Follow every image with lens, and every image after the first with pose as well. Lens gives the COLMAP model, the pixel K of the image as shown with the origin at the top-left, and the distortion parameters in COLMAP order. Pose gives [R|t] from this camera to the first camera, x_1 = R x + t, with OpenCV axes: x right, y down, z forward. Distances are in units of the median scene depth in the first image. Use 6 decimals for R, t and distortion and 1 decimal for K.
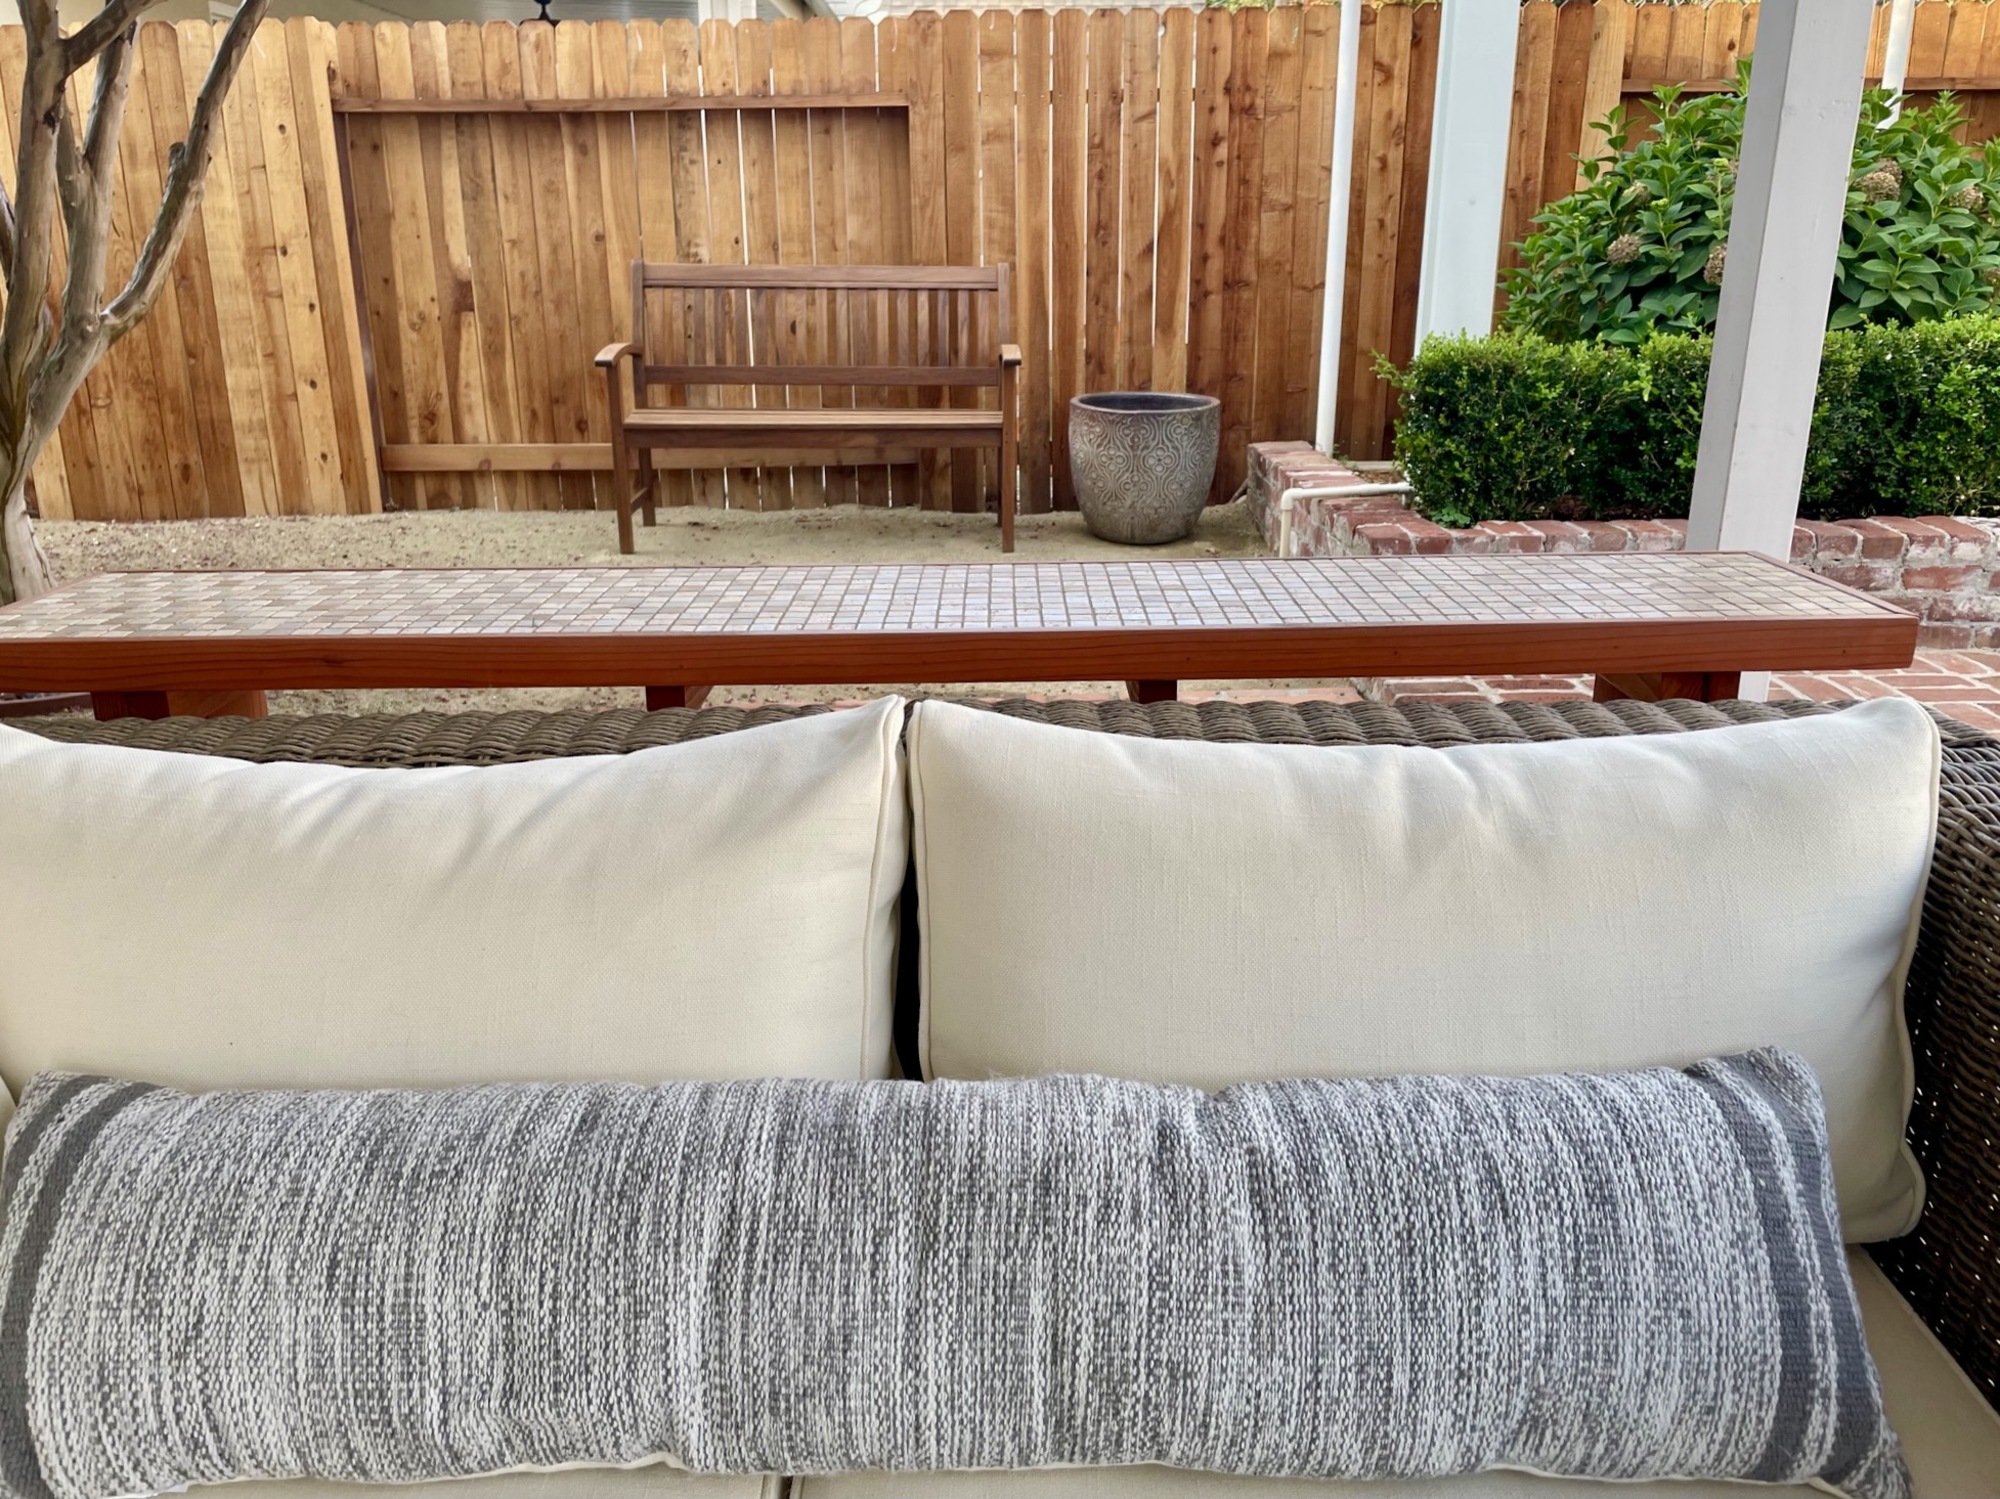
lens RADIAL K [[1562.9, 0, 1004.8], [0, 1562.9, 713.6], [0, 0, 1]] dist [0.096309, -0.119289]
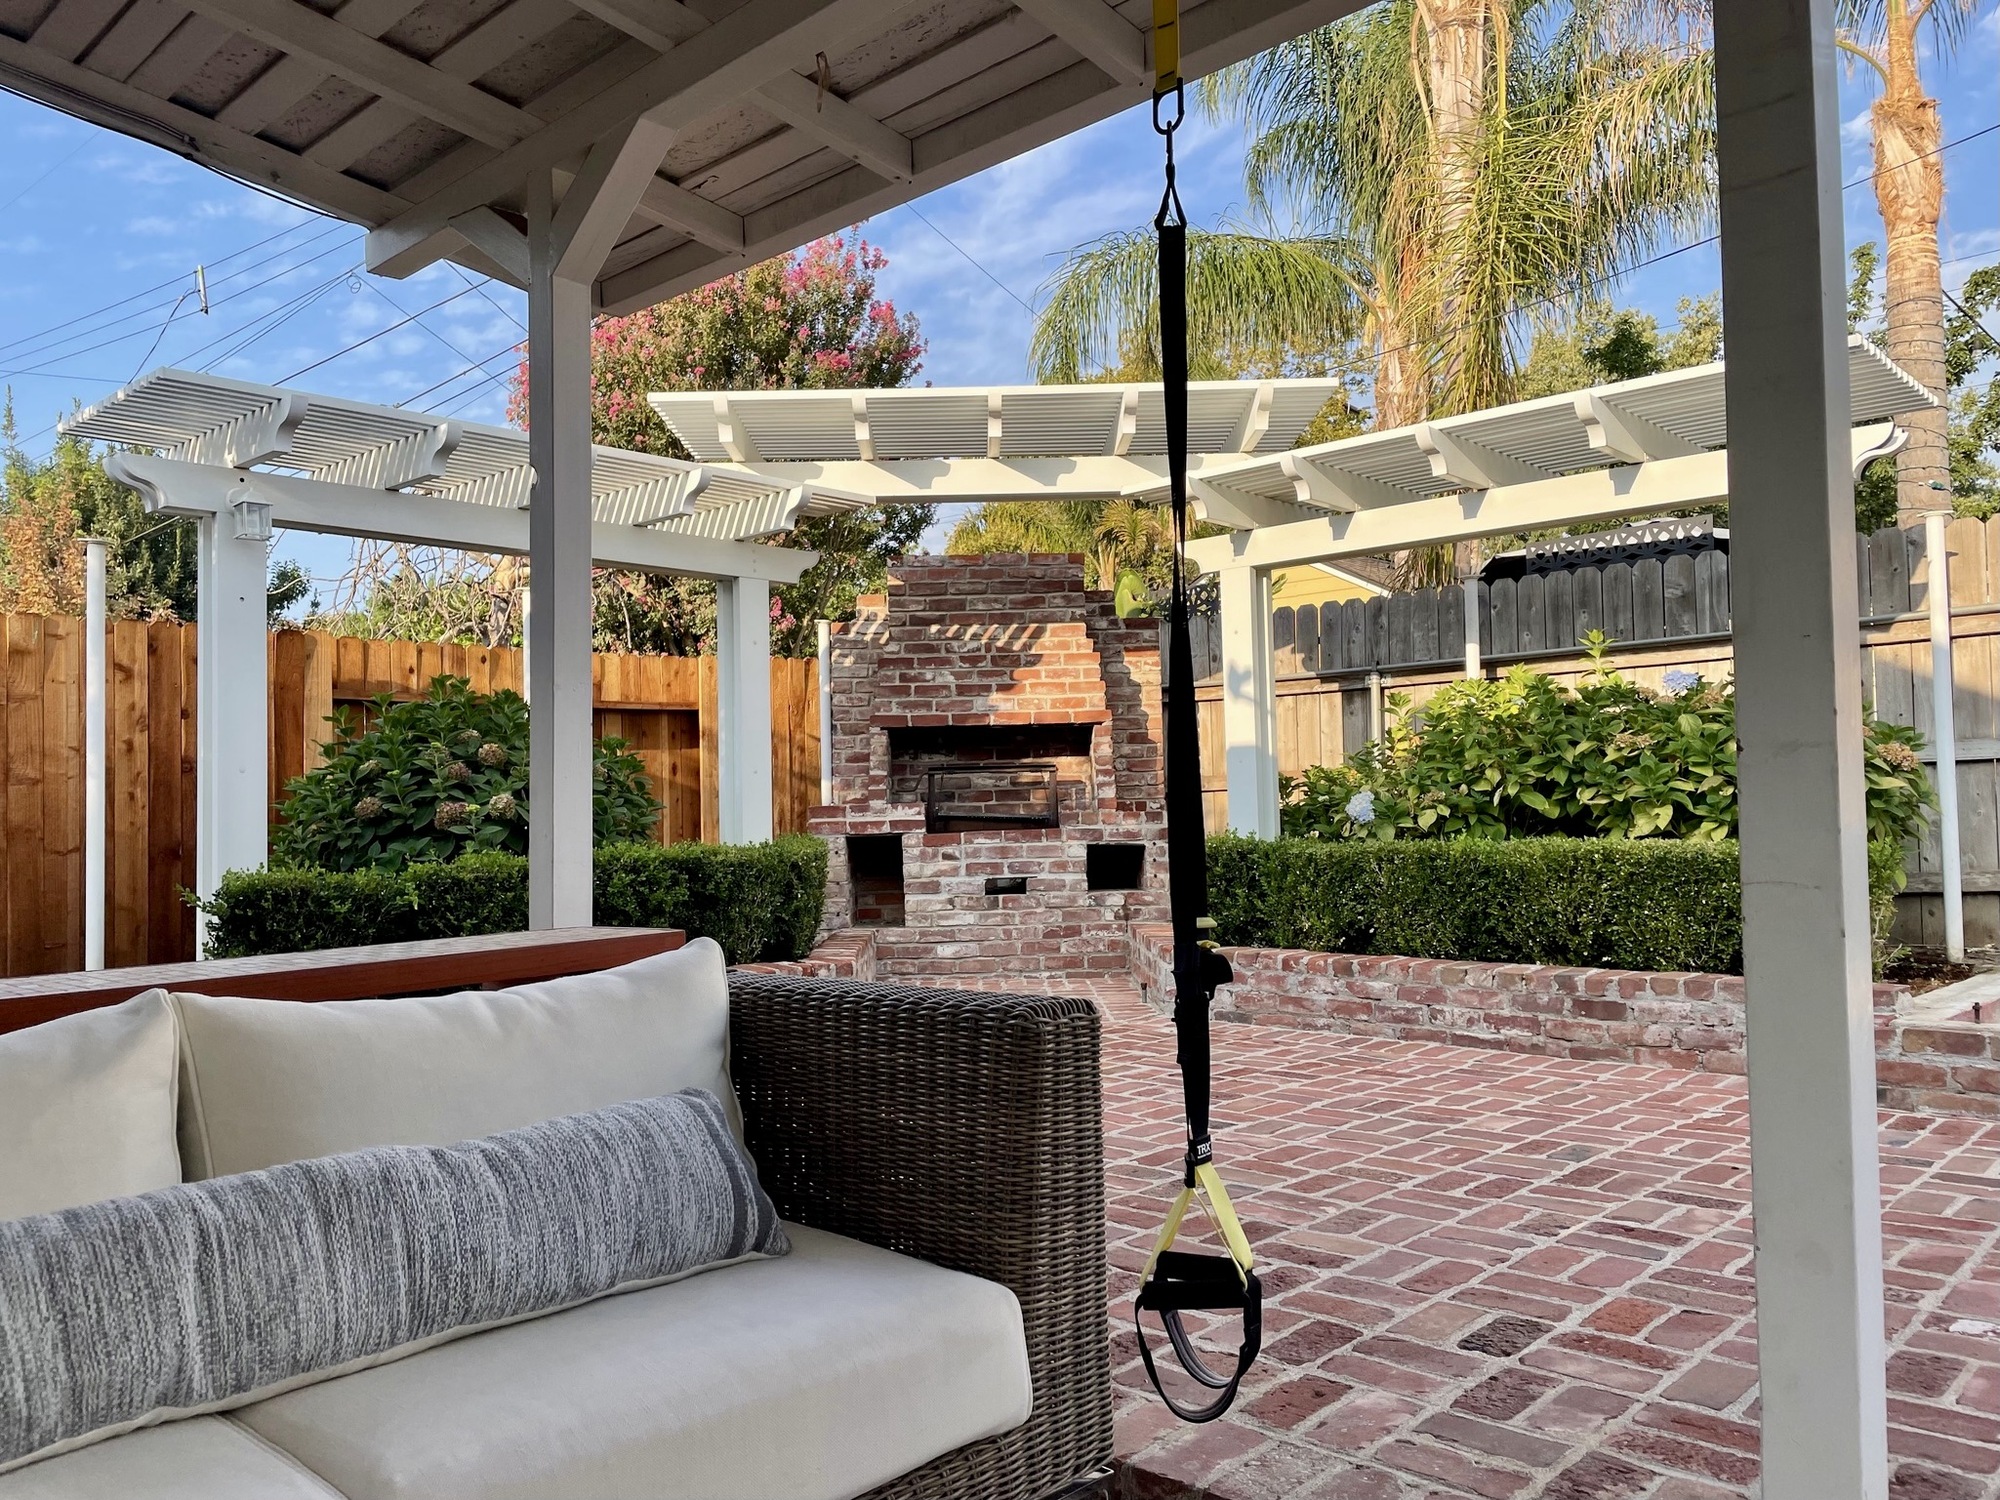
lens RADIAL K [[1562.9, 0, 1004.8], [0, 1562.9, 714.1], [0, 0, 1]] dist [0.096309, -0.119289]
pose [[0.685958, 0.036809, 0.726709, -0.213531], [0.236404, 0.933267, -0.270419, 0.117962], [-0.688167, 0.357293, 0.631480, -0.214943]]
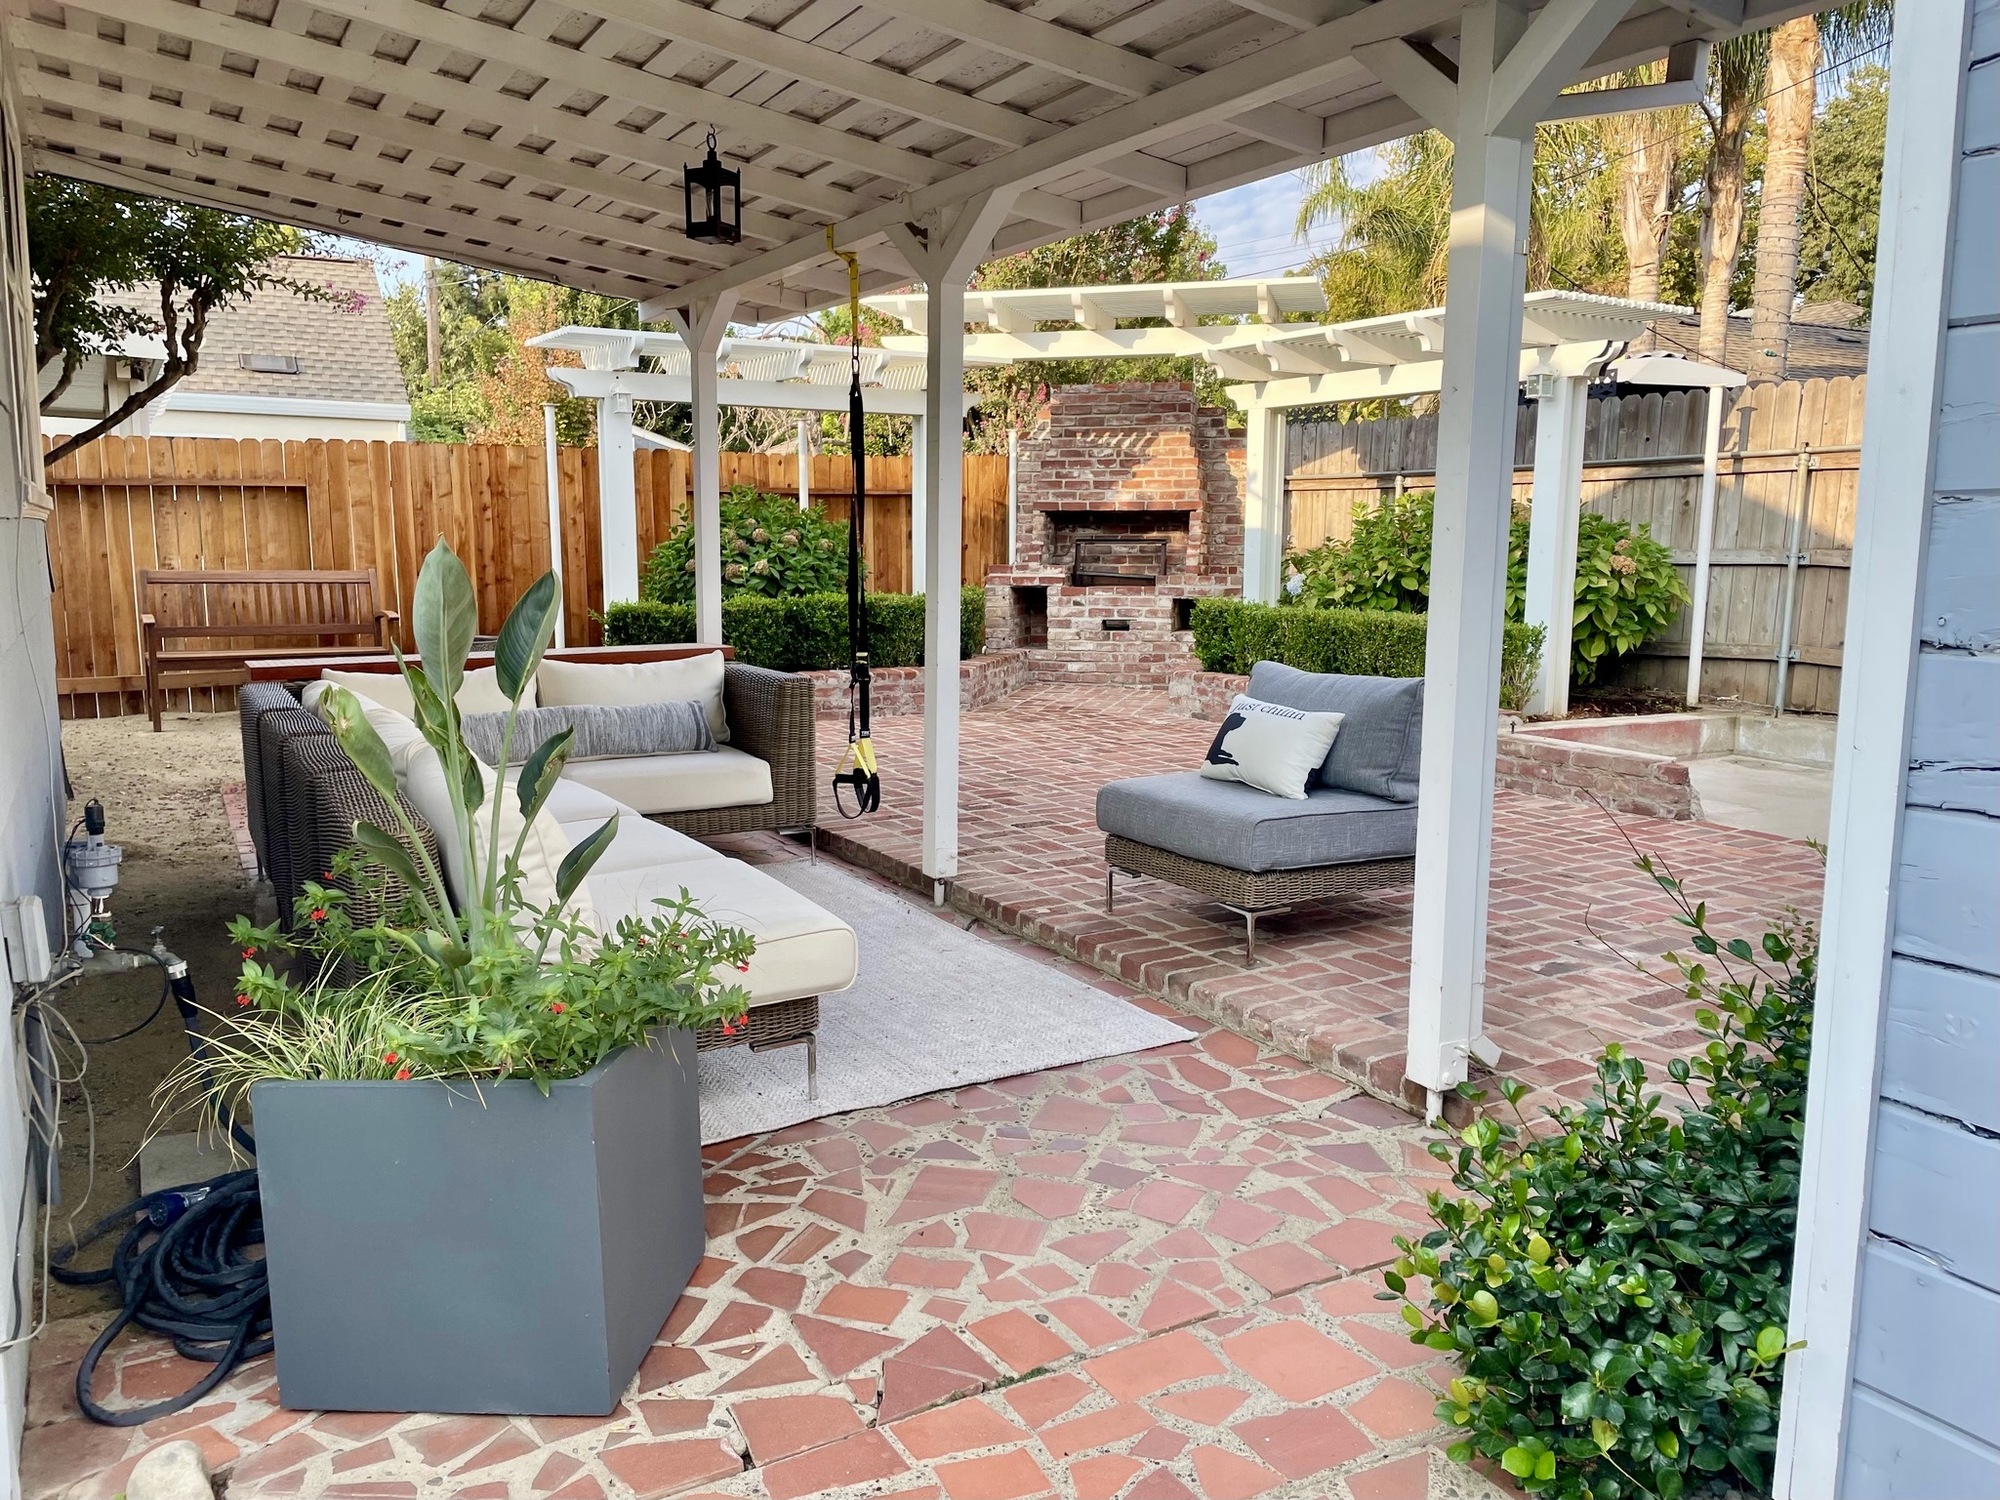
lens RADIAL K [[1896.4, 0, 1038.8], [0, 1896.4, 752.2], [0, 0, 1]] dist [0.185830, -0.261489]
pose [[0.879114, -0.052533, 0.473707, -0.528179], [0.135741, 0.980342, -0.143191, 0.468931], [-0.456873, 0.190183, 0.868963, -1.698383]]
